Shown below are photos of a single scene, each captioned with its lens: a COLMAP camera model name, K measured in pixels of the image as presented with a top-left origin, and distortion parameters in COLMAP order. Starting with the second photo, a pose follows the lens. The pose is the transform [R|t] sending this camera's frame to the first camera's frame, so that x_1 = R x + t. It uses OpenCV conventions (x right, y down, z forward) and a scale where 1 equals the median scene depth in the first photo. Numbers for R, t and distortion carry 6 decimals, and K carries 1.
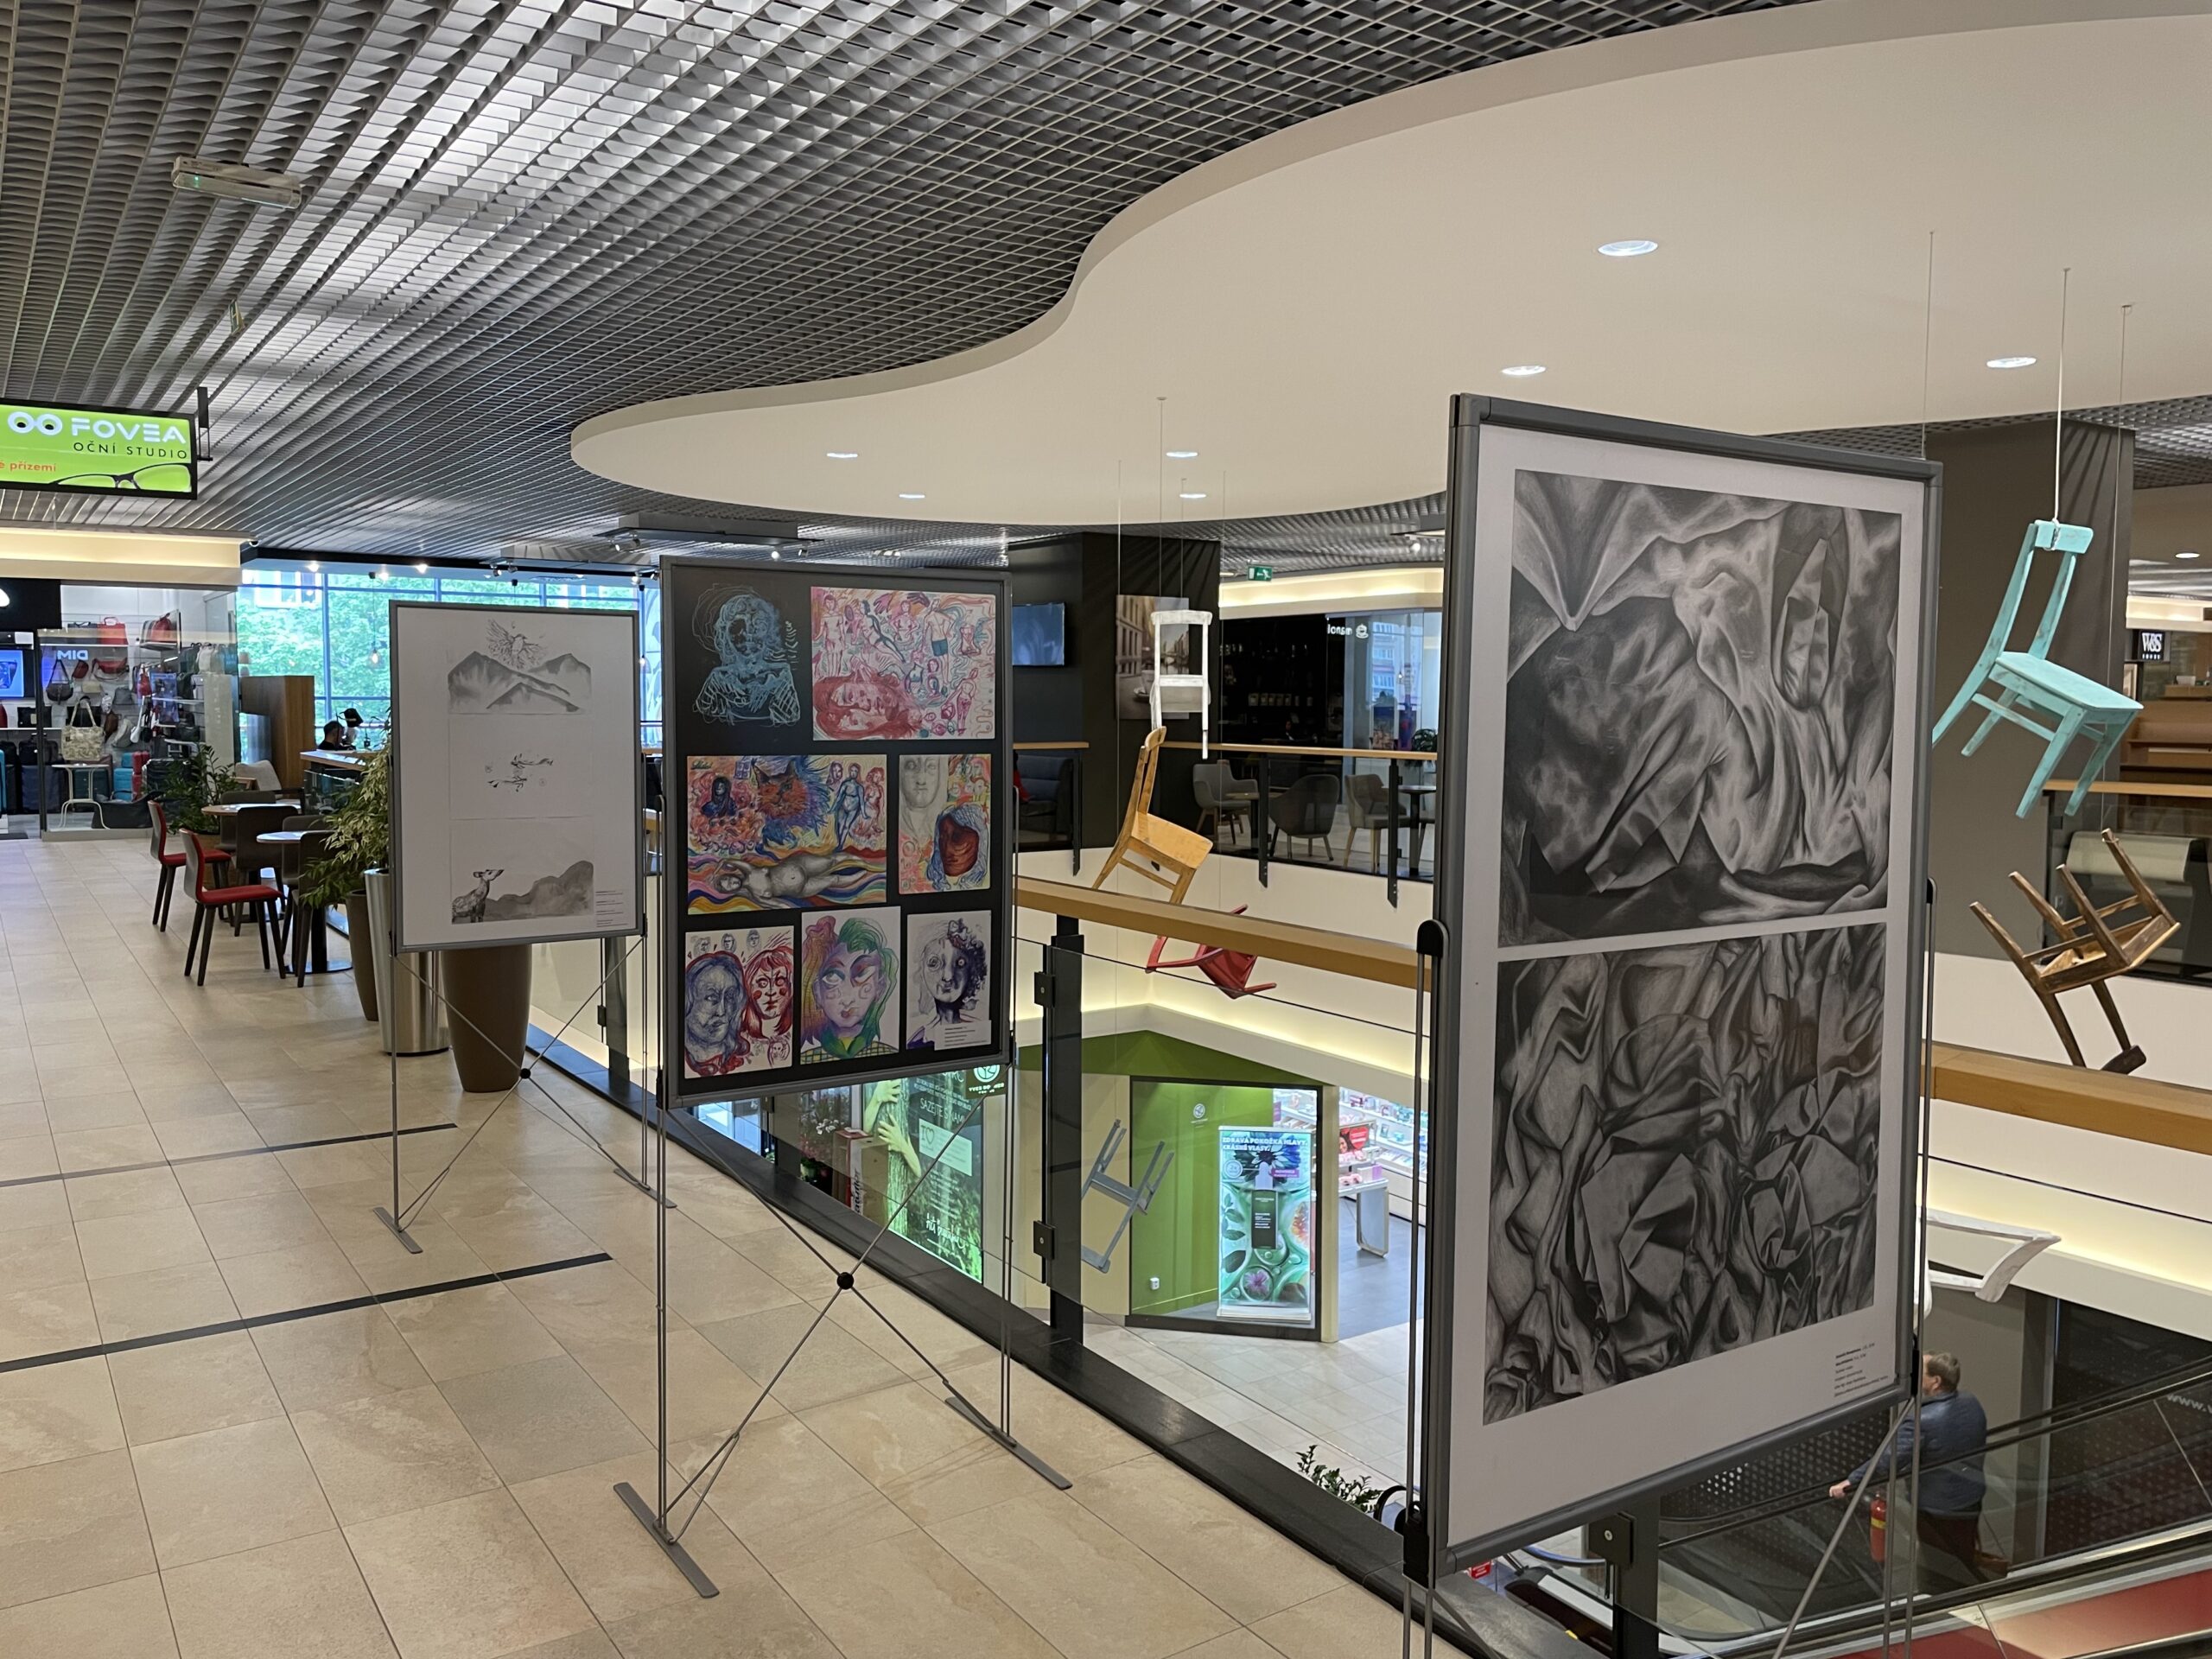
lens RADIAL K [[1681.8, 0, 1106.3], [0, 1681.8, 826.9], [0, 0, 1]] dist [-0.011885, -0.010591]
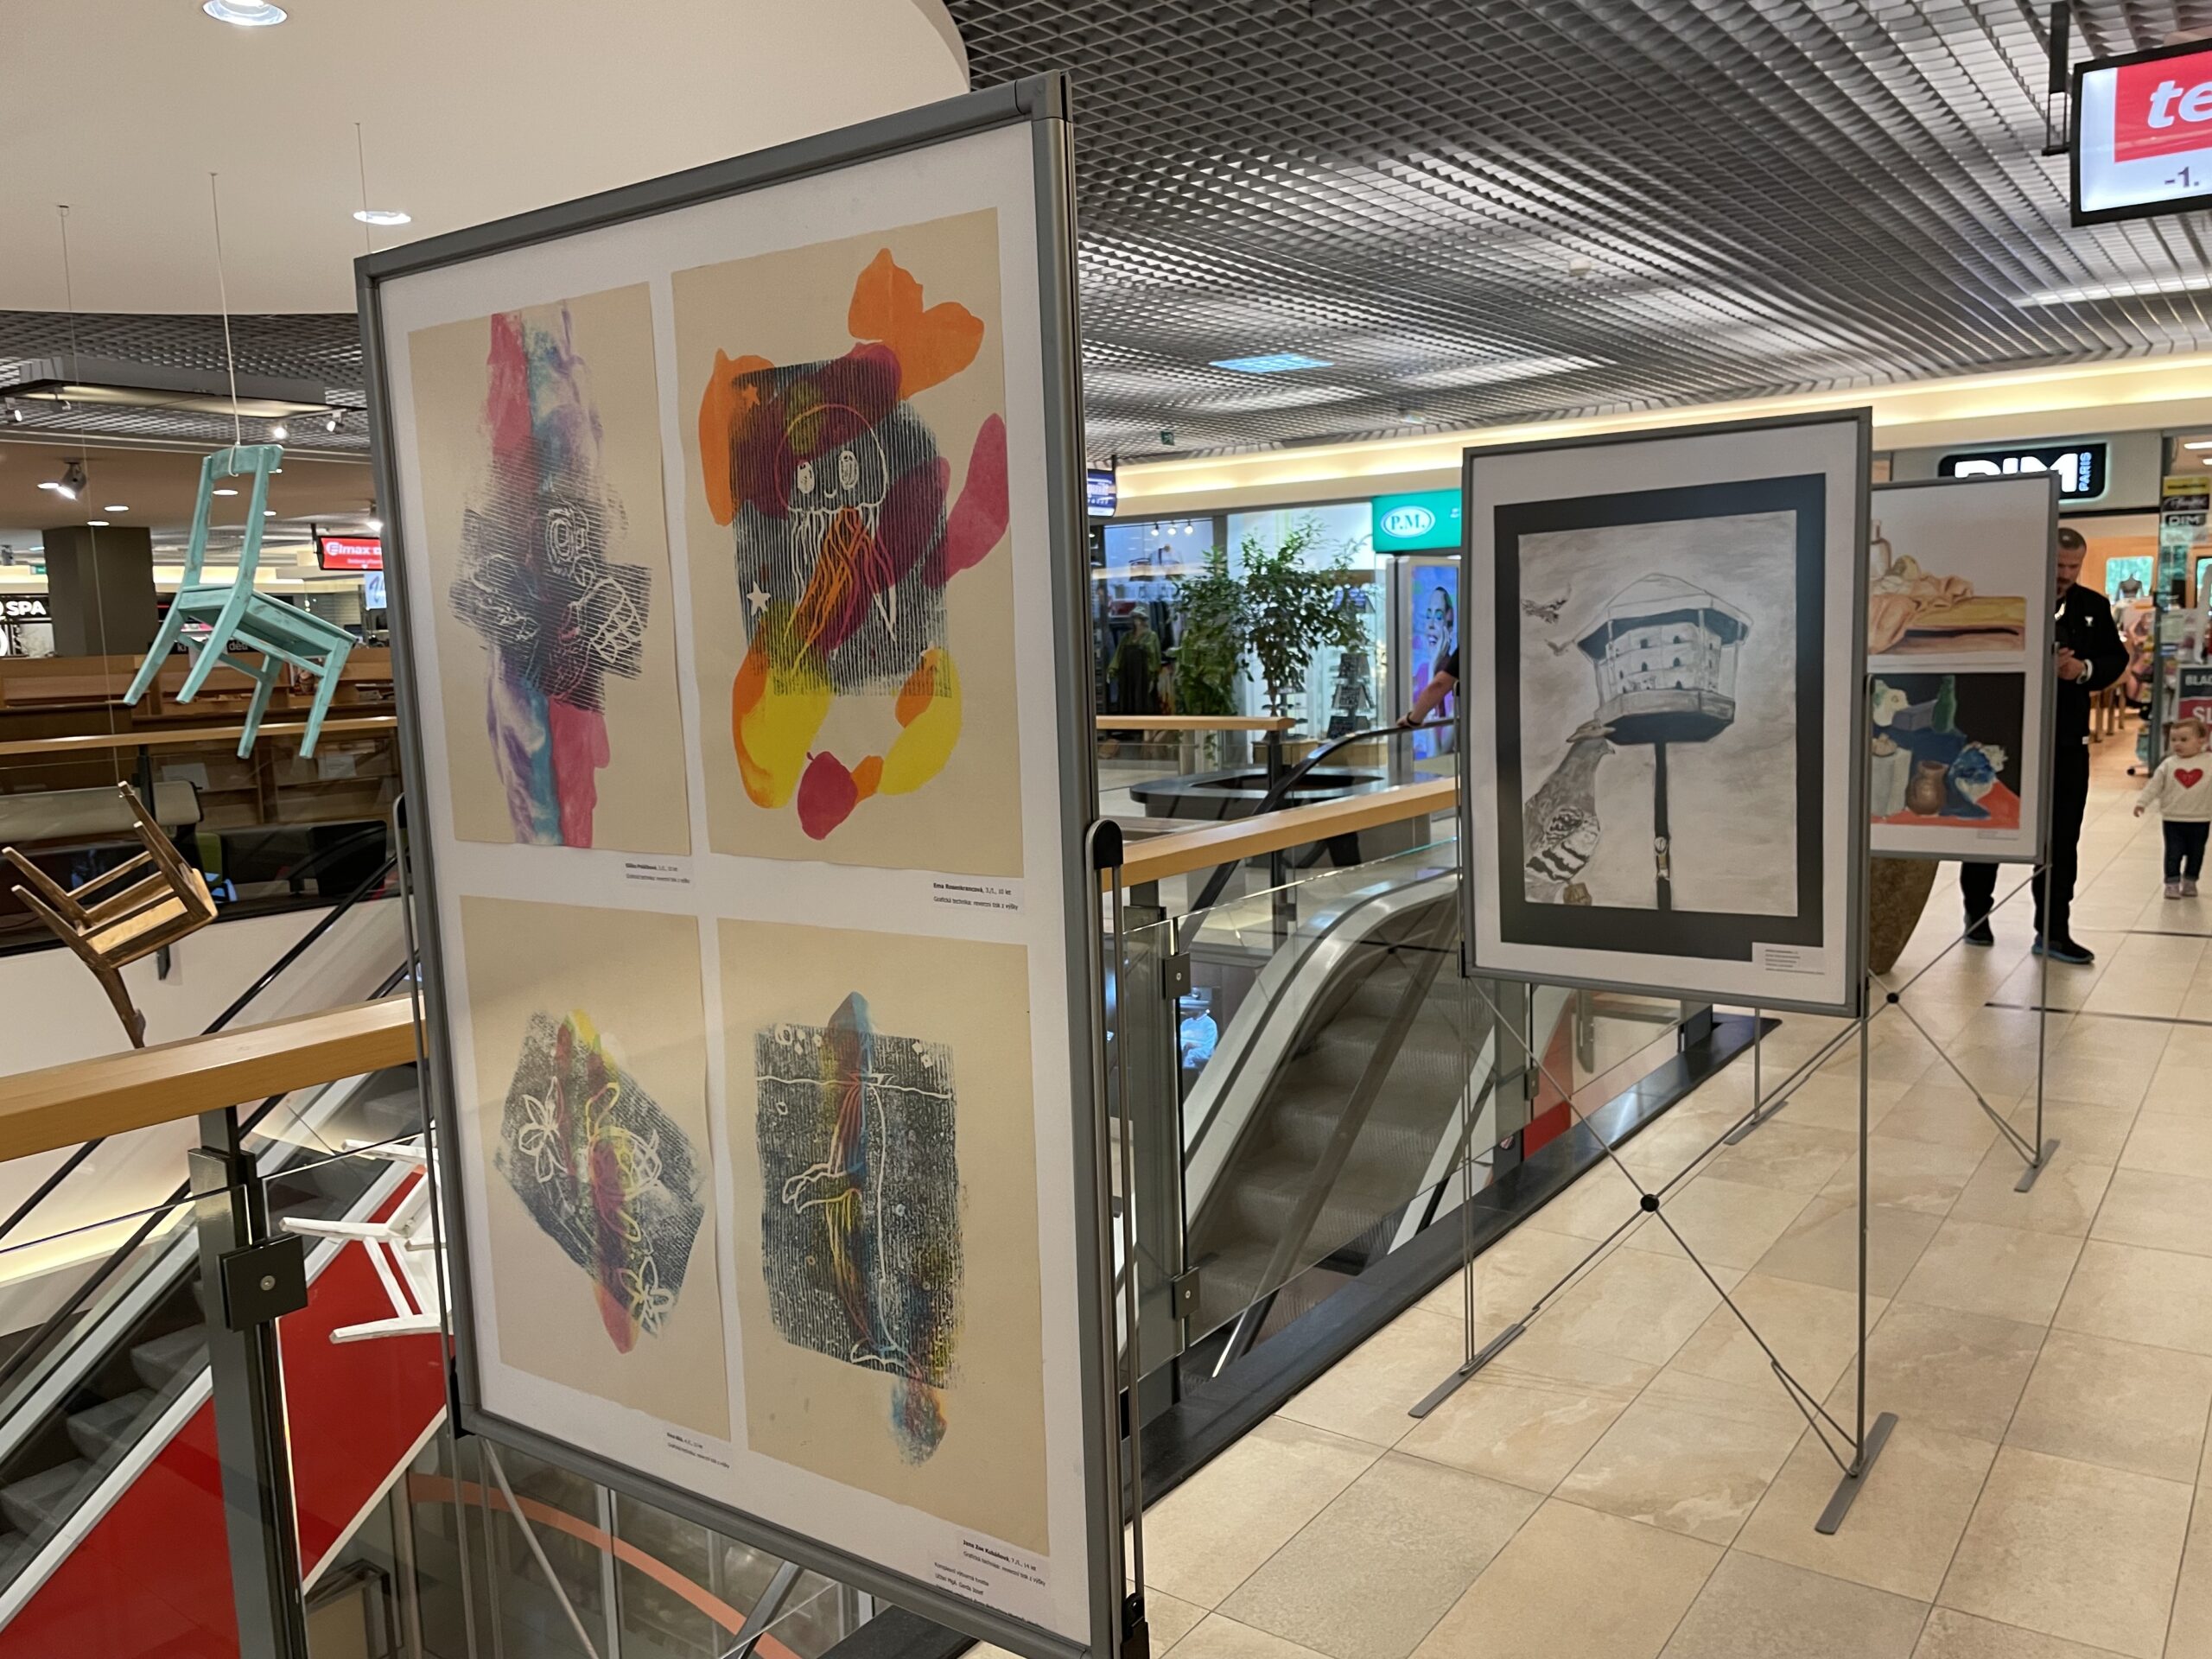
lens RADIAL K [[1681.8, 0, 1105.5], [0, 1681.8, 828.6], [0, 0, 1]] dist [-0.011885, -0.010591]
pose [[-0.345144, -0.105023, 0.932655, -0.845252], [0.097256, 0.984368, 0.146838, -0.100942], [-0.933497, 0.141387, -0.329534, 1.453161]]
